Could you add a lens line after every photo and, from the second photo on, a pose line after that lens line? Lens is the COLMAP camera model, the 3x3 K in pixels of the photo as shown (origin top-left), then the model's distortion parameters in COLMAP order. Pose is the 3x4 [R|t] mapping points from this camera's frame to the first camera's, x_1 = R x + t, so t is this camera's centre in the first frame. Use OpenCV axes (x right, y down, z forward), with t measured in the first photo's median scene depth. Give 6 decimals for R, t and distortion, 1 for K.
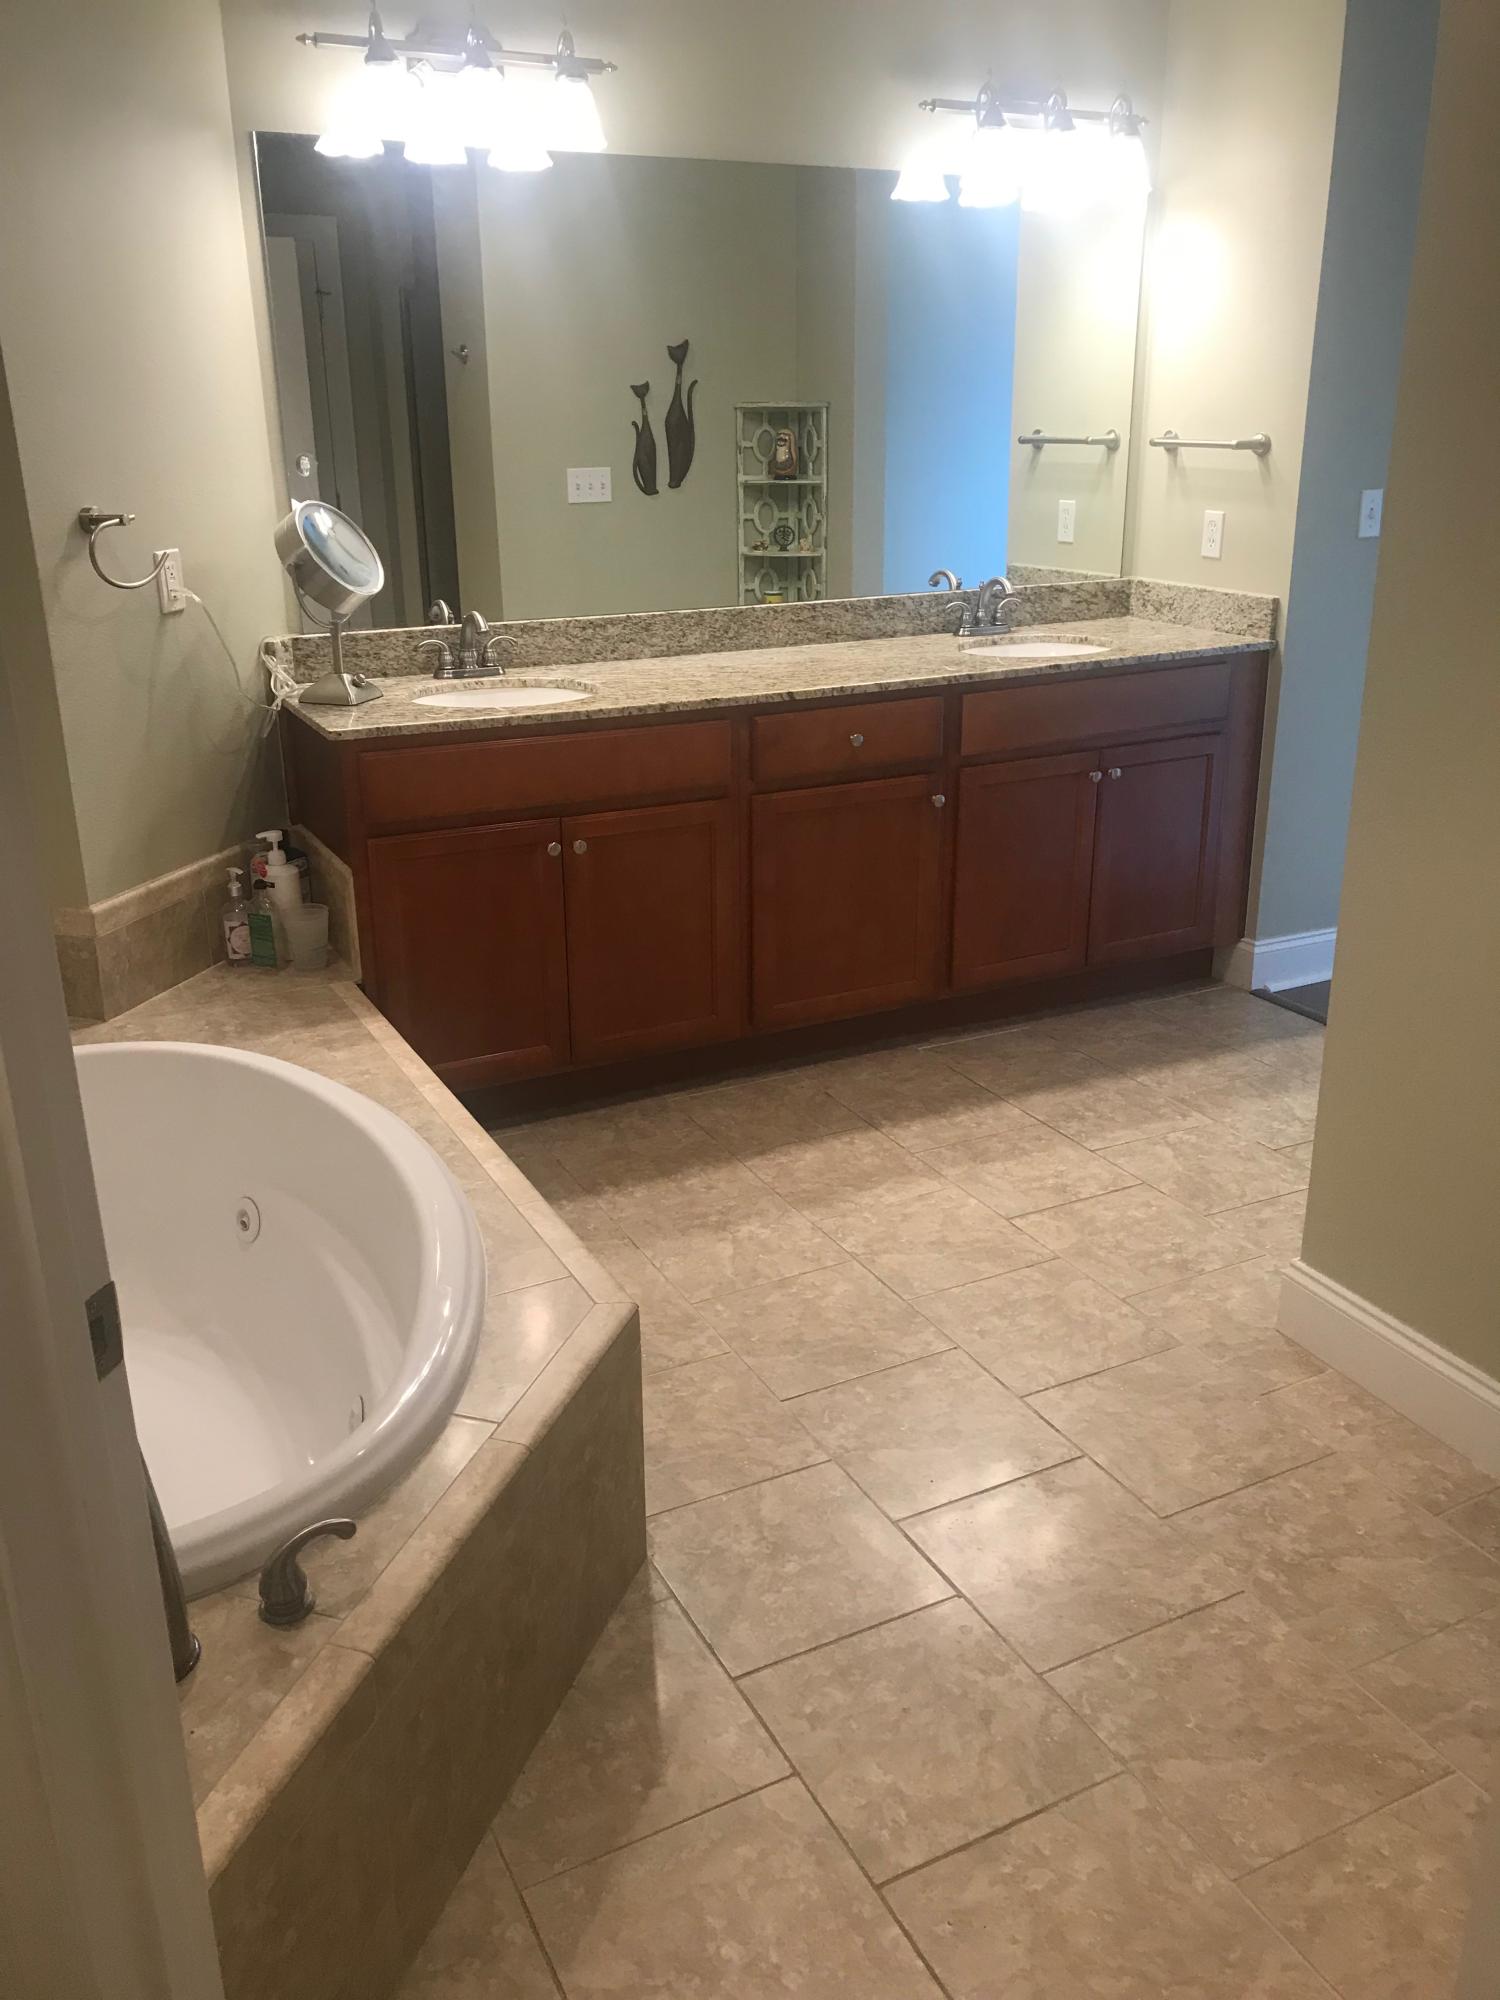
lens RADIAL K [[1642.3, 0, 745.3], [0, 1642.3, 952.3], [0, 0, 1]] dist [0.026909, -0.001948]
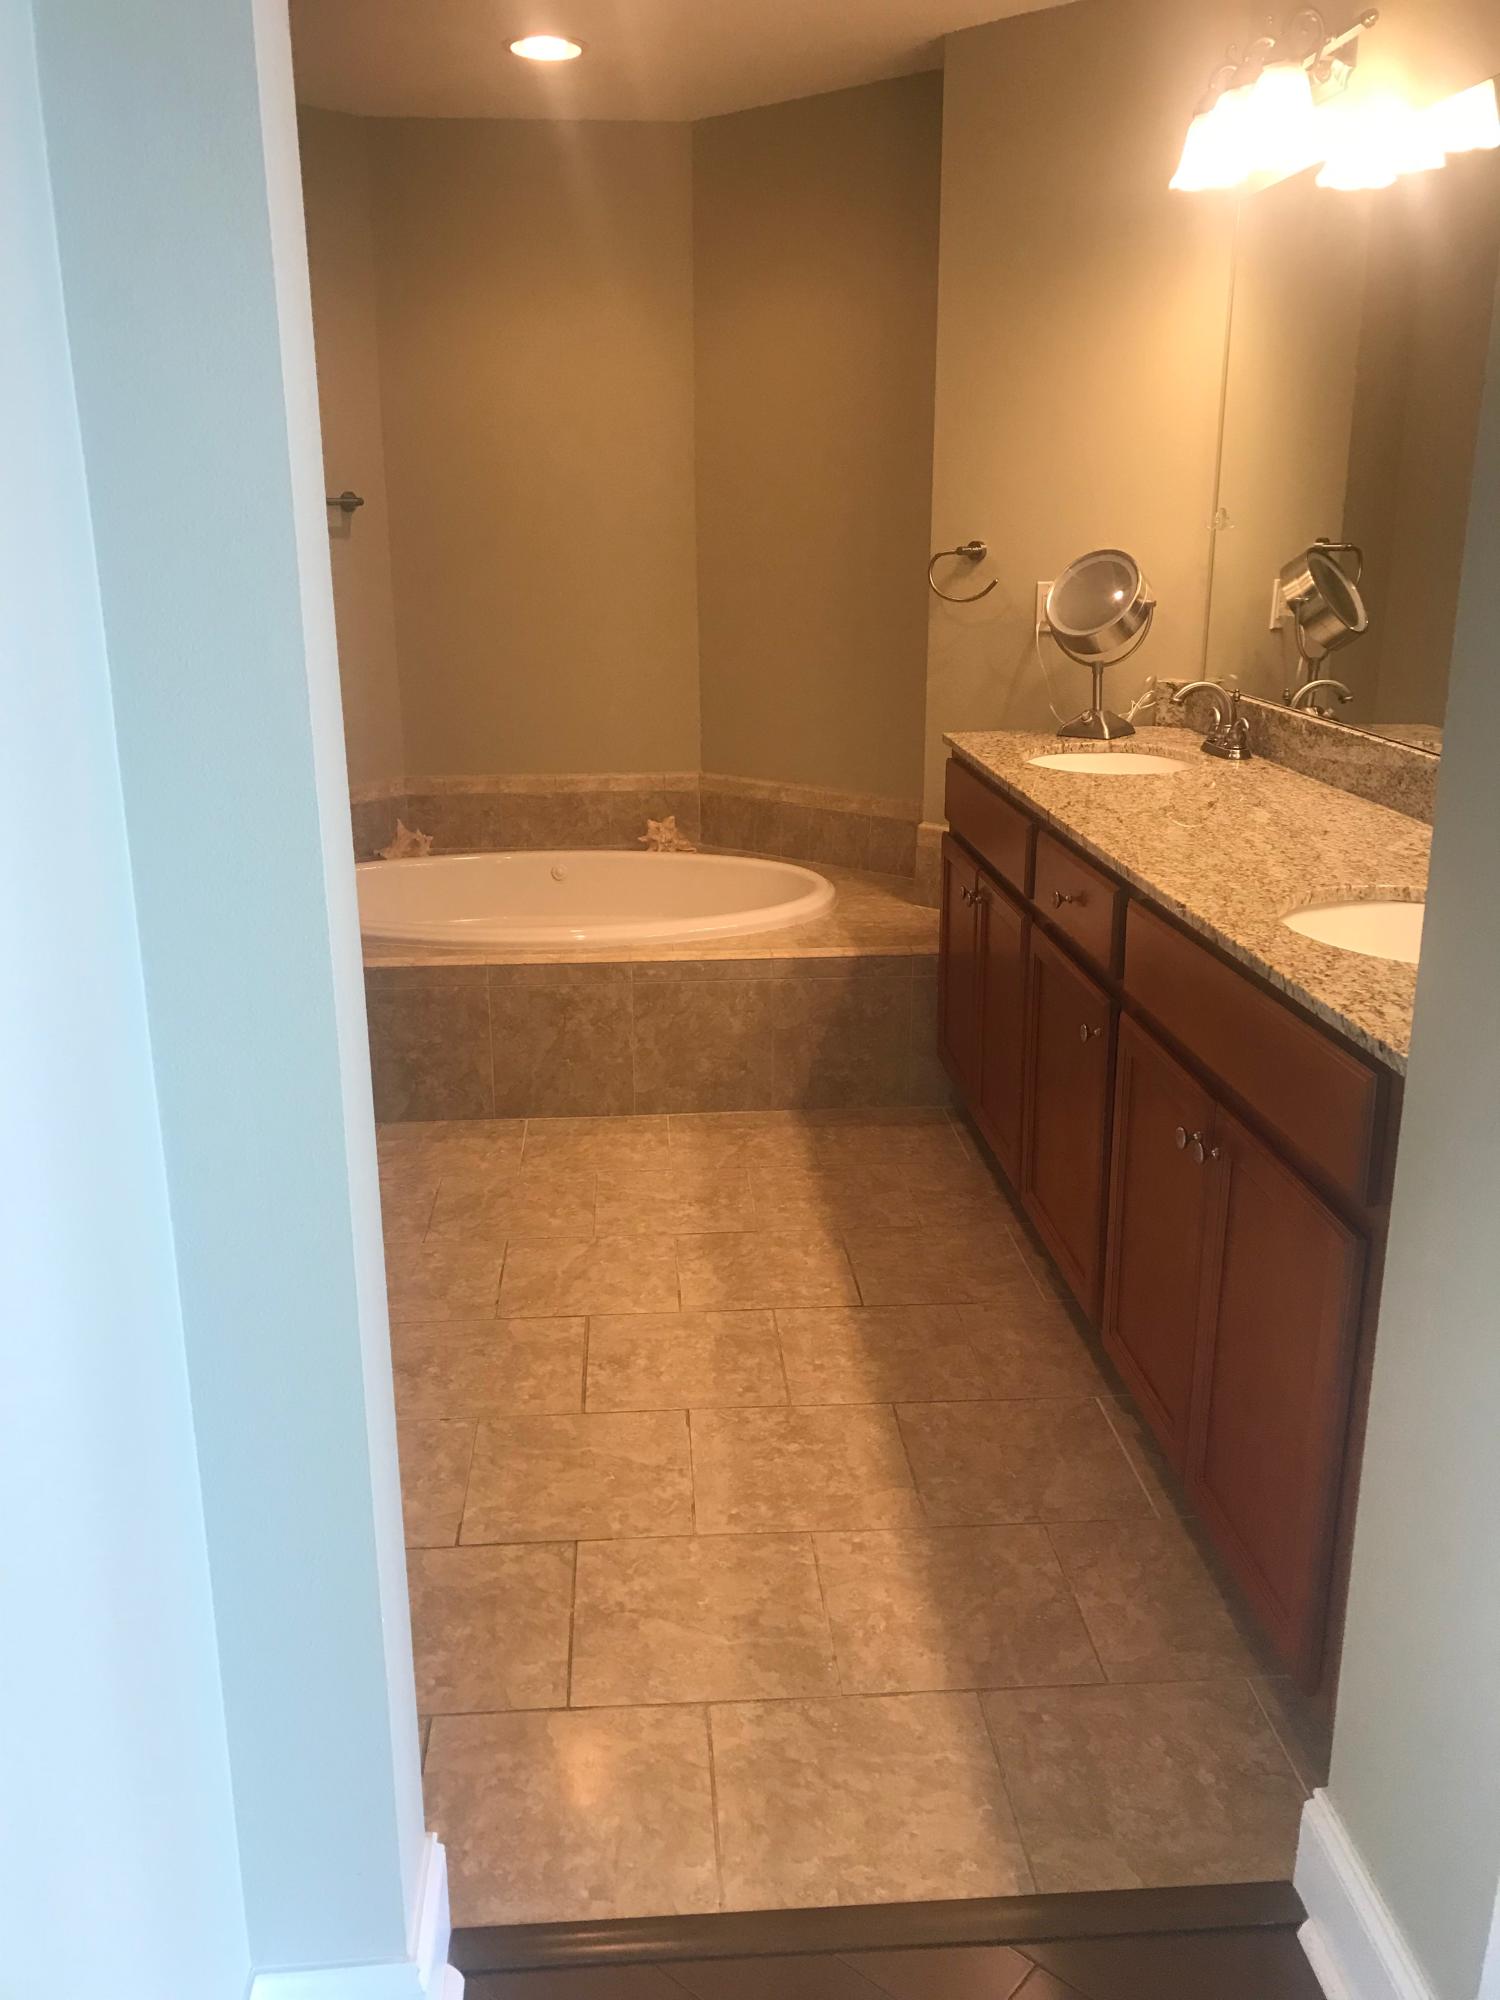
lens RADIAL K [[1641.3, 0, 750.0], [0, 1641.3, 1000.0], [0, 0, 1]] dist [0.013655, 0.008481]
pose [[-0.386119, 0.276983, -0.879882, 0.827449], [-0.282845, 0.872358, 0.398735, -0.364692], [0.878015, 0.402830, -0.258491, 1.147840]]
